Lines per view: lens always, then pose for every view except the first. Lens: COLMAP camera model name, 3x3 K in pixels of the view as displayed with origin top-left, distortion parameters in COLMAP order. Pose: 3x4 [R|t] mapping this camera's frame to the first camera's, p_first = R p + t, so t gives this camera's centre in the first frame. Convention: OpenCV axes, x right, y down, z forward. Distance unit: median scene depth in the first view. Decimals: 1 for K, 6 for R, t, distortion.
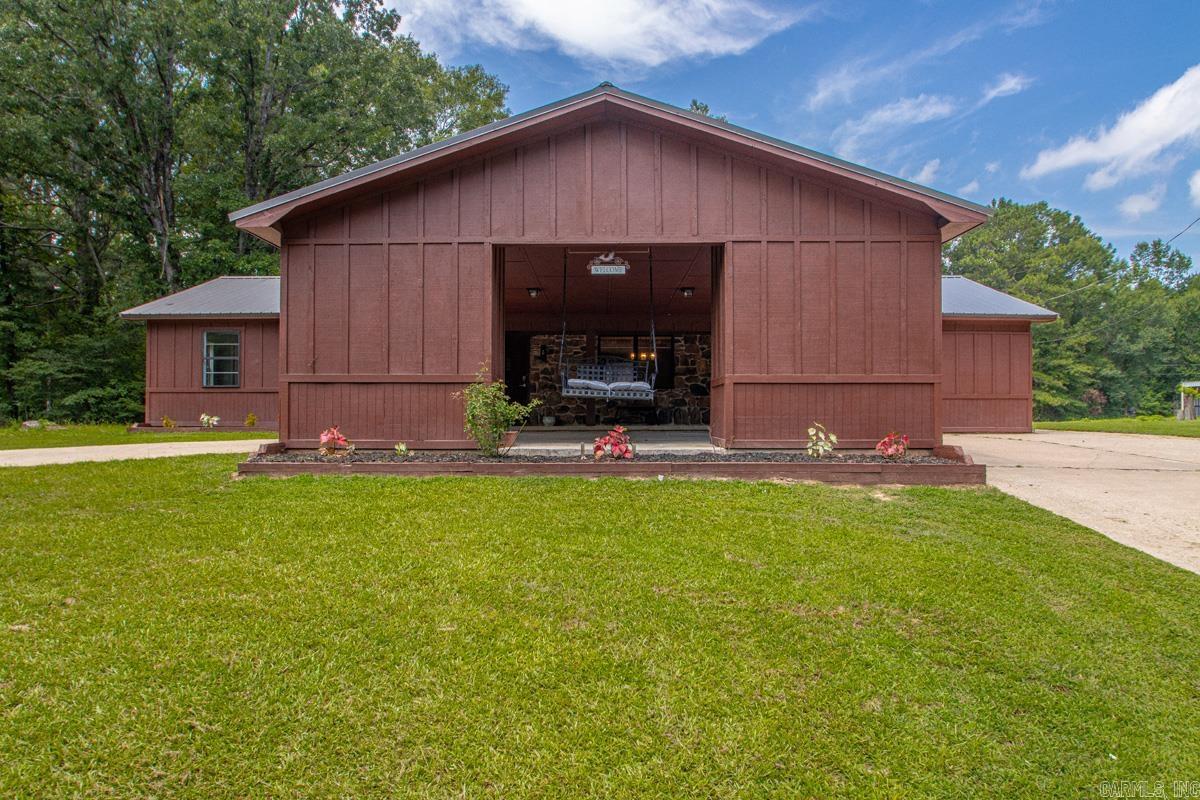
lens RADIAL K [[829.3, 0, 600.0], [0, 829.3, 400.0], [0, 0, 1]] dist [0.000914, 0.000271]
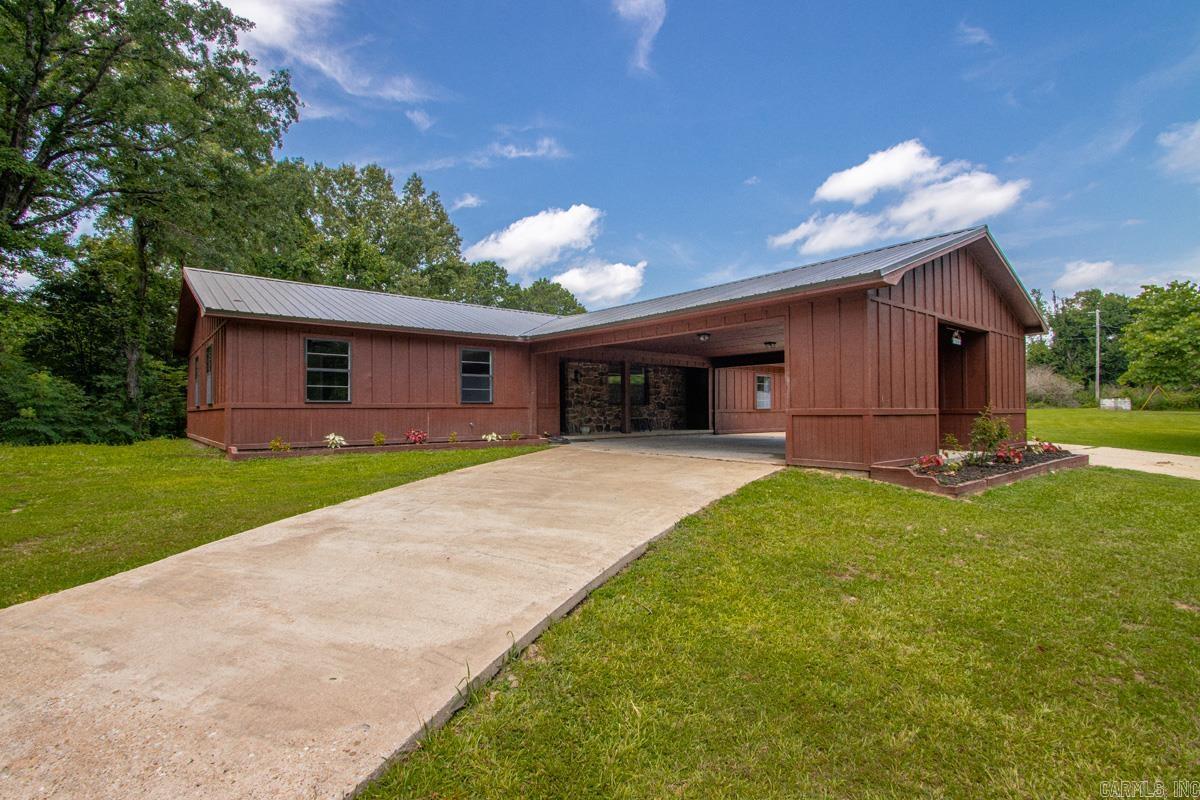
lens RADIAL K [[572.6, 0, 600.0], [0, 572.6, 400.0], [0, 0, 1]] dist [0.001127, -0.008037]
pose [[0.744979, 0.010317, 0.667009, -0.648293], [-0.010038, 0.999941, -0.004255, -0.017805], [-0.667013, -0.003525, 0.745038, 0.339376]]
